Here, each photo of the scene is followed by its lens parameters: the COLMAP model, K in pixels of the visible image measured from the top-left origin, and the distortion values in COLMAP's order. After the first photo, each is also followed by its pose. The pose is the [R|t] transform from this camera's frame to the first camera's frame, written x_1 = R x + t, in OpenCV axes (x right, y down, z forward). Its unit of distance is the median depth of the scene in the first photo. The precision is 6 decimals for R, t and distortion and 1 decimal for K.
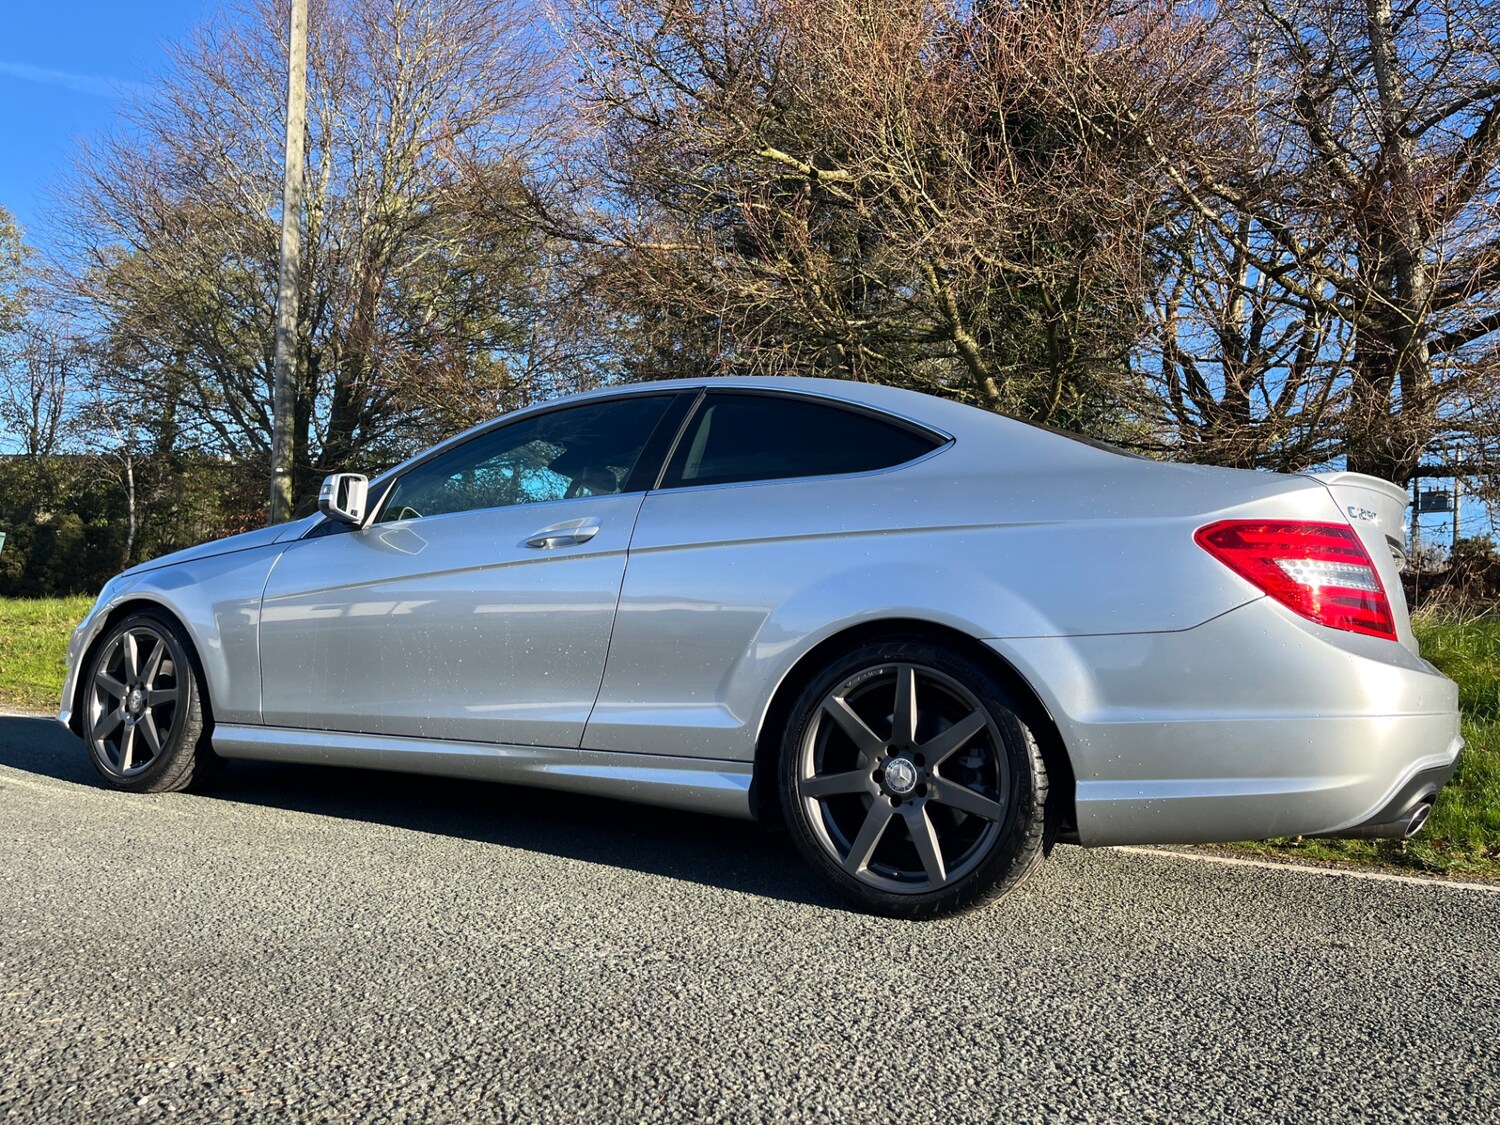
lens RADIAL K [[1124.2, 0, 762.4], [0, 1124.2, 556.1], [0, 0, 1]] dist [0.074322, -0.107644]
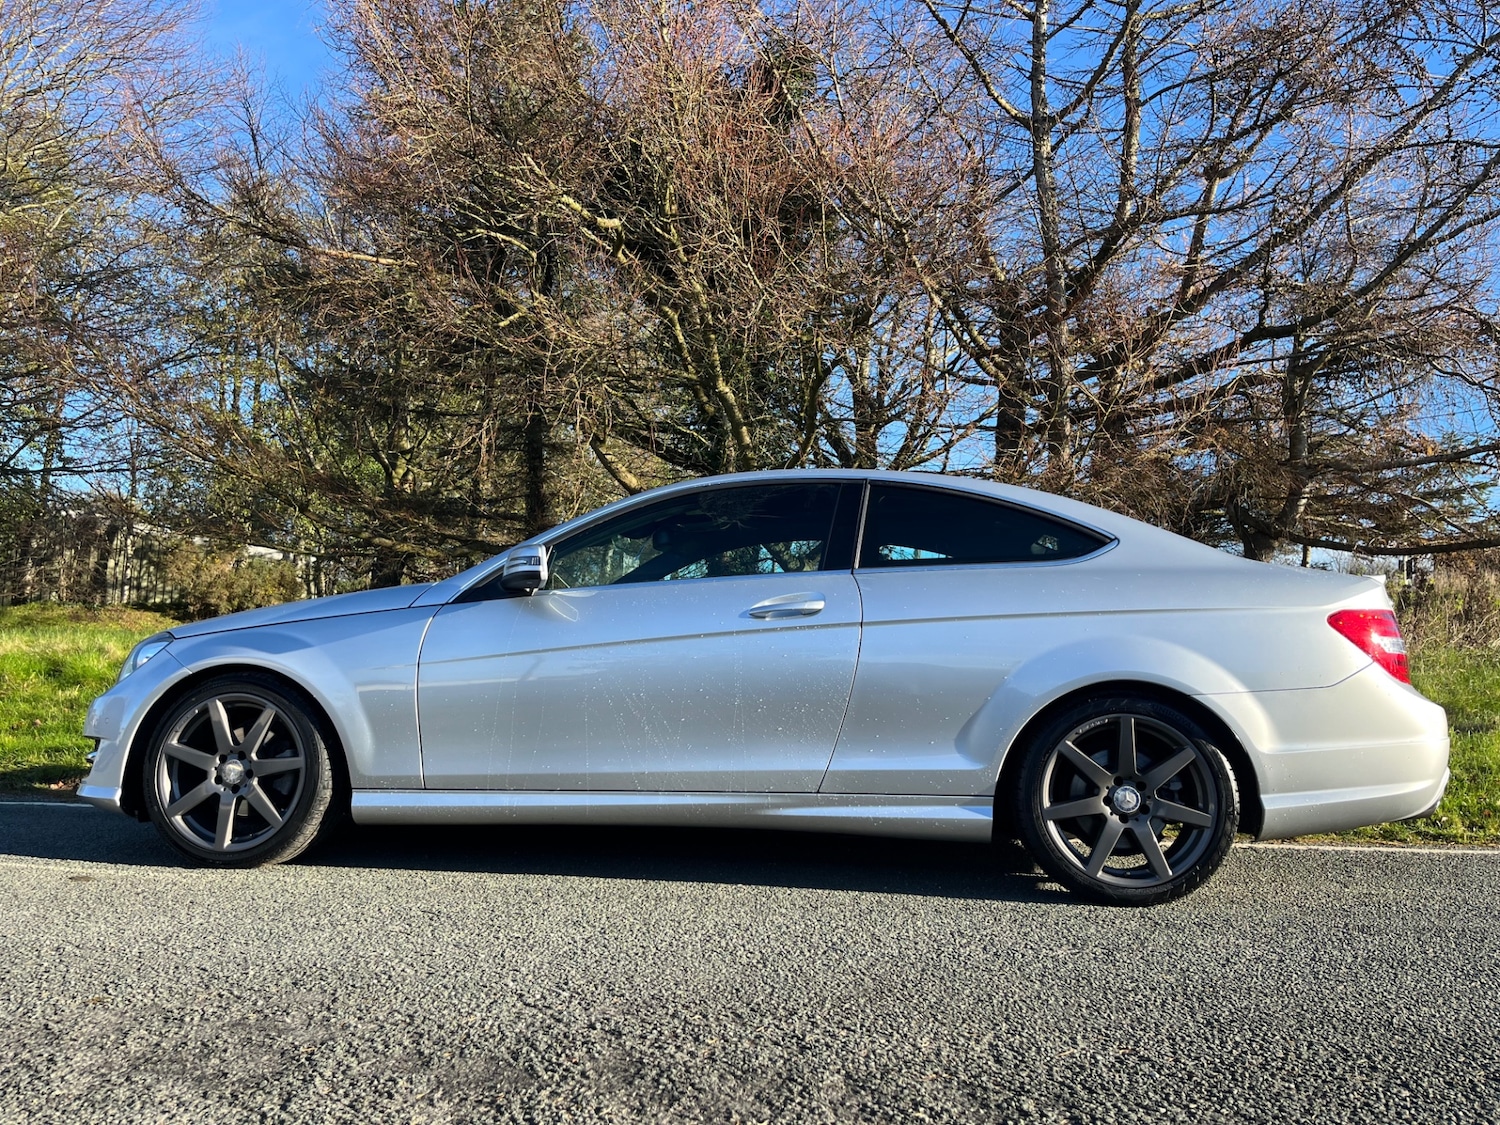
lens RADIAL K [[1124.0, 0, 746.0], [0, 1124.0, 567.9], [0, 0, 1]] dist [0.073625, -0.105488]
pose [[0.922646, 0.010108, 0.385517, -0.684579], [-0.010678, 0.999943, -0.000662, -0.060286], [-0.385501, -0.003506, 0.922701, -0.044281]]
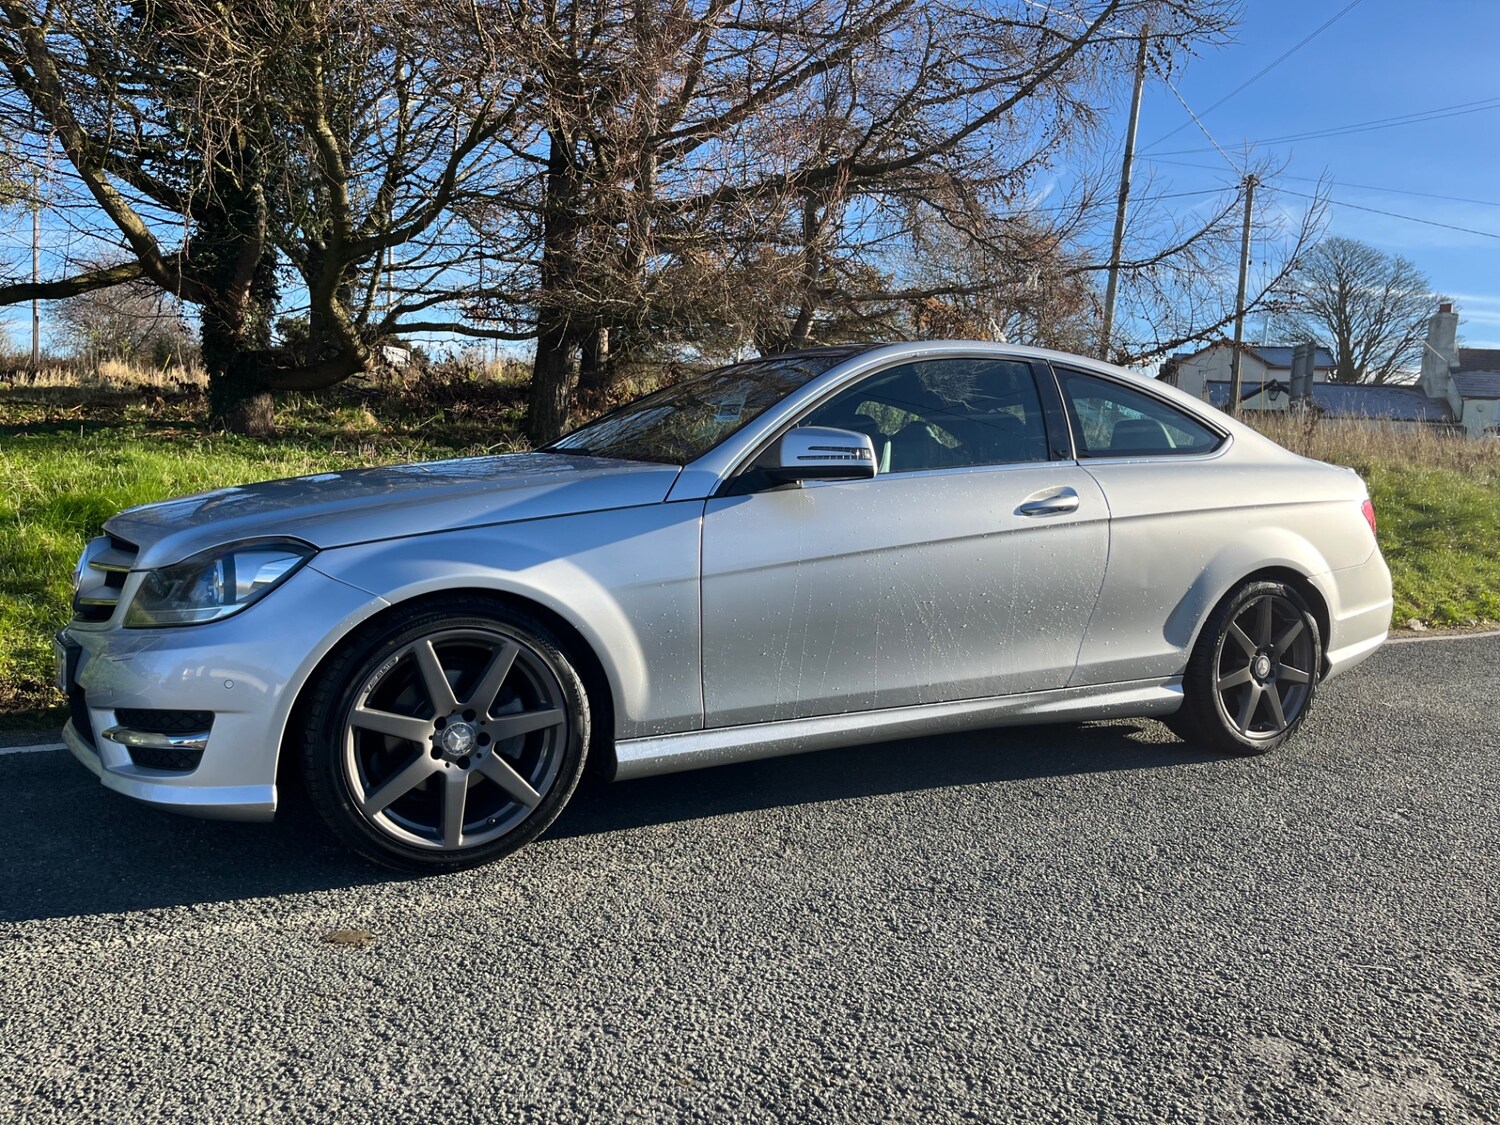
lens RADIAL K [[1124.2, 0, 762.4], [0, 1124.2, 556.1], [0, 0, 1]] dist [0.074322, -0.107644]
pose [[0.523123, -0.098914, 0.846498, -1.318182], [-0.081642, 0.982858, 0.165301, -0.133654], [-0.848338, -0.155582, 0.506080, 0.695485]]
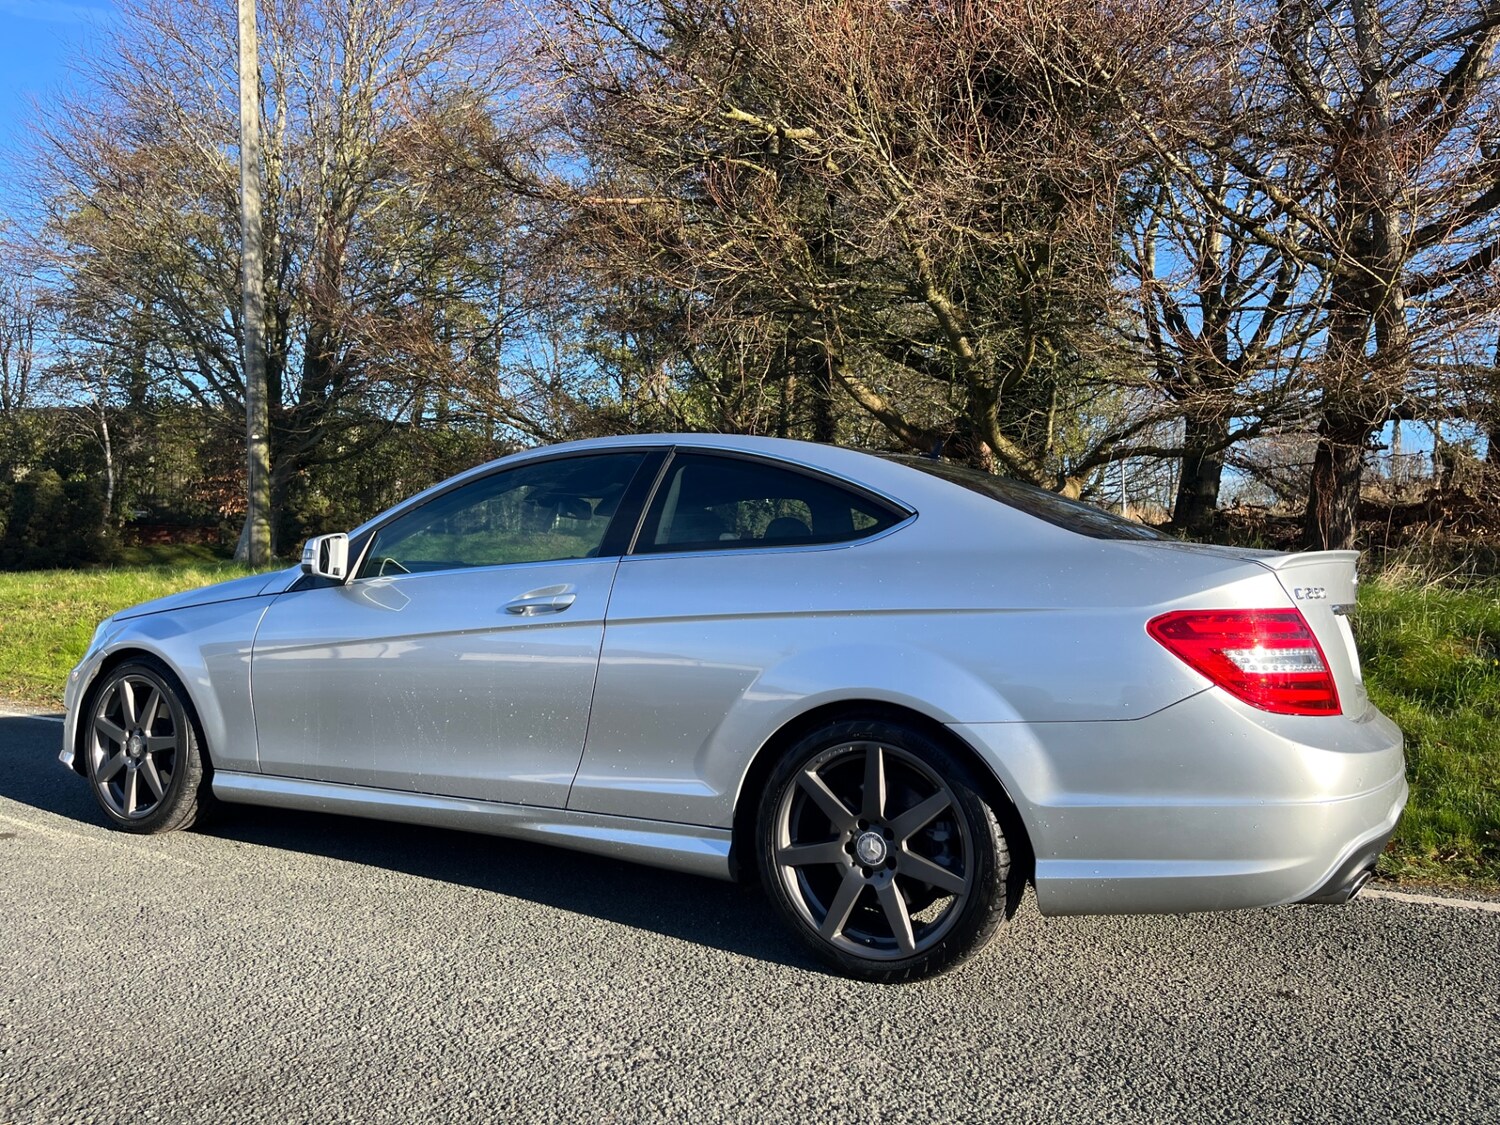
lens RADIAL K [[1124.0, 0, 746.0], [0, 1124.0, 567.9], [0, 0, 1]] dist [0.073625, -0.105488]
pose [[0.999514, -0.031186, -0.000324, 0.012099], [0.031110, 0.996210, 0.081232, -0.132540], [-0.002211, -0.081202, 0.996695, -0.025096]]
